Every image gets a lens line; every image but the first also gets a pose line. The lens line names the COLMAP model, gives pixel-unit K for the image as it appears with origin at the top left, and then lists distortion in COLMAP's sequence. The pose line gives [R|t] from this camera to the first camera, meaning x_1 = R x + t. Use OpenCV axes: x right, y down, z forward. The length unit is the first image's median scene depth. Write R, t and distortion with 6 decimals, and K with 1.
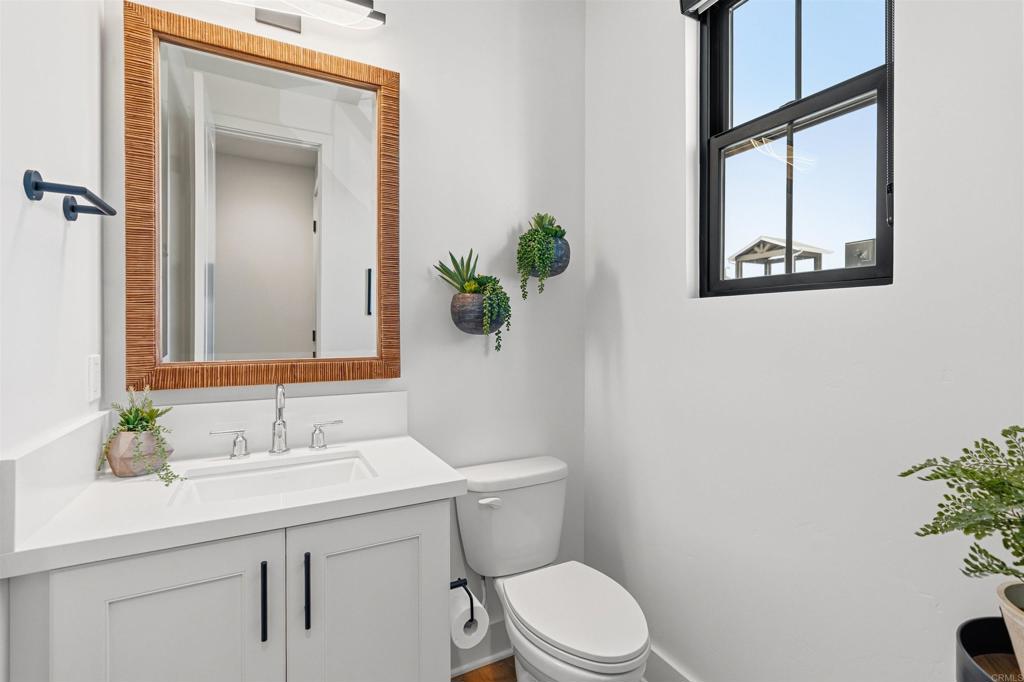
lens RADIAL K [[464.2, 0, 511.9], [0, 464.2, 333.2], [0, 0, 1]] dist [-0.010512, -0.000205]
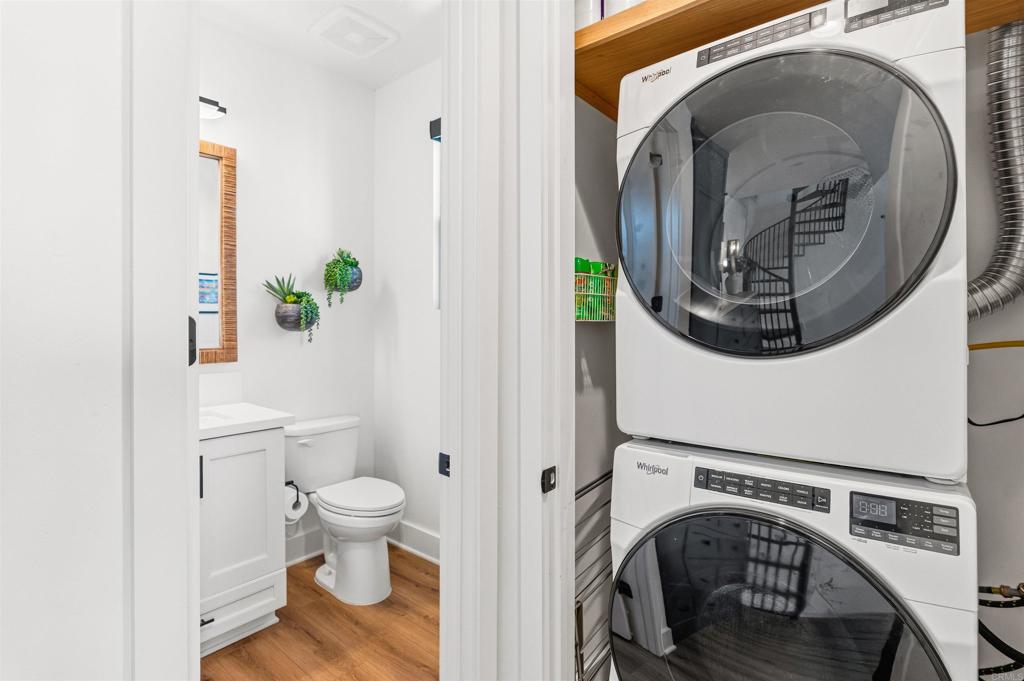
lens RADIAL K [[464.2, 0, 513.7], [0, 464.2, 321.5], [0, 0, 1]] dist [-0.010512, -0.000205]
pose [[0.915704, 0.000329, 0.401853, -0.030653], [0.006971, 0.999836, -0.016704, 0.000597], [-0.401793, 0.018097, 0.915552, -0.609891]]
